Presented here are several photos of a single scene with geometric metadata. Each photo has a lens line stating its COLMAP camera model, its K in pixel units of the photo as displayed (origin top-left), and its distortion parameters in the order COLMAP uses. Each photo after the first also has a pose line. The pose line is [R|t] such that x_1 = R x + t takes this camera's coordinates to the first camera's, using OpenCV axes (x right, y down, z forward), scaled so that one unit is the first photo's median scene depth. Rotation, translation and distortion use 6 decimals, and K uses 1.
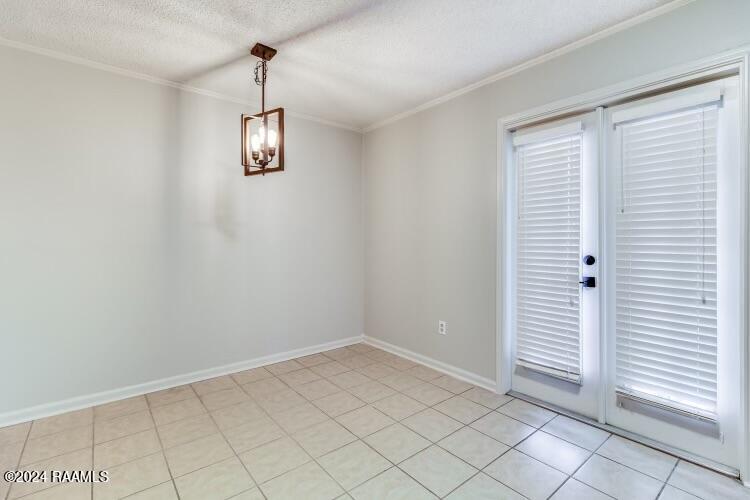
lens RADIAL K [[344.3, 0, 376.1], [0, 344.3, 240.9], [0, 0, 1]] dist [-0.000311, 0.000221]
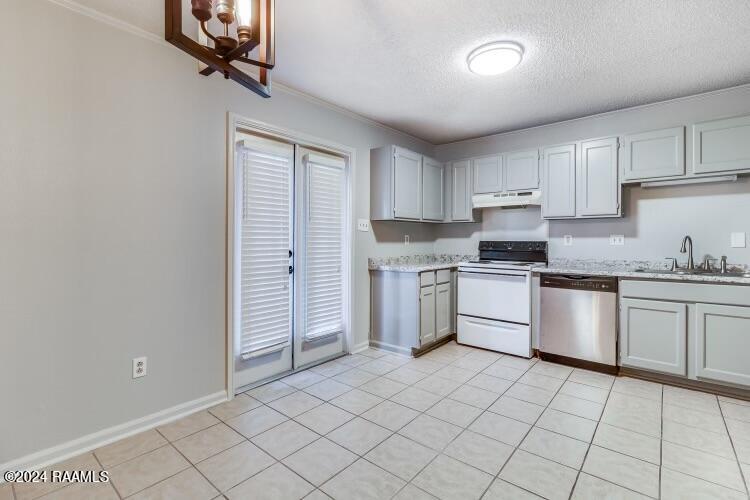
lens RADIAL K [[344.3, 0, 376.1], [0, 344.3, 240.9], [0, 0, 1]] dist [-0.000311, 0.000221]
pose [[-0.187995, -0.002251, 0.982167, -0.740627], [-0.000077, 0.999997, 0.002277, 0.002522], [-0.982170, 0.000352, -0.187995, 0.885418]]
